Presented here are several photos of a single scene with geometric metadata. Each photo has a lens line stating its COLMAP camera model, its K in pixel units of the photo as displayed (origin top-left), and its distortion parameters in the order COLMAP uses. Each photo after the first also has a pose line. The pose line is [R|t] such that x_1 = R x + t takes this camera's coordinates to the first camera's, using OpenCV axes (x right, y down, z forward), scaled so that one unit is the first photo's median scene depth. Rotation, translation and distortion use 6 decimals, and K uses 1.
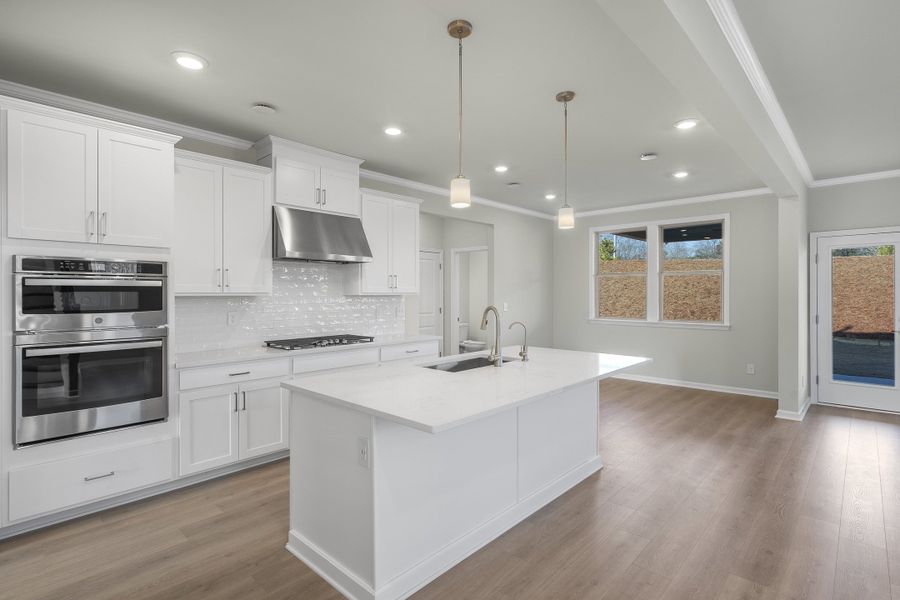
lens RADIAL K [[440.8, 0, 452.5], [0, 440.8, 297.2], [0, 0, 1]] dist [0.002421, 0.000352]
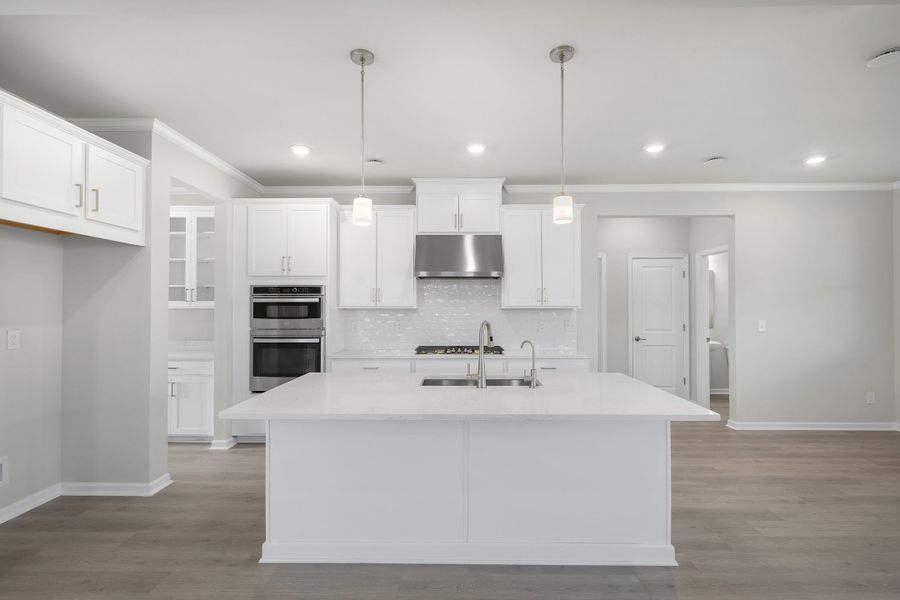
lens RADIAL K [[431.3, 0, 450.3], [0, 431.3, 303.8], [0, 0, 1]] dist [0.002887, 0.000428]
pose [[0.672546, -0.003812, -0.740045, 0.494908], [-0.006986, 0.999909, -0.011499, -0.003546], [0.740022, 0.012904, 0.672459, 0.246318]]
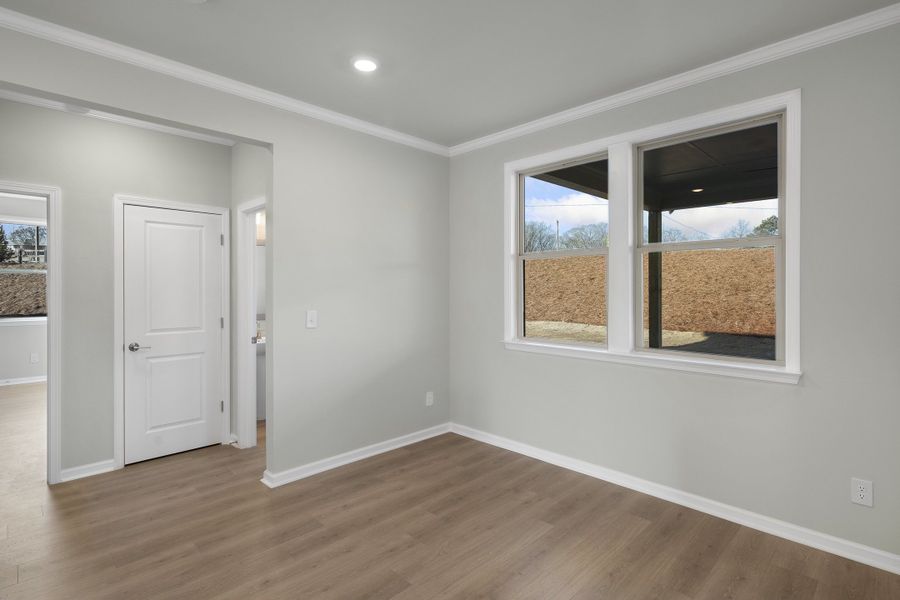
lens RADIAL K [[448.8, 0, 452.2], [0, 448.8, 290.5], [0, 0, 1]] dist [0.002184, 0.000539]
pose [[0.999388, 0.001390, -0.034947, 0.478967], [-0.001641, 0.999973, -0.007162, -0.009380], [0.034936, 0.007214, 0.999364, 0.852097]]
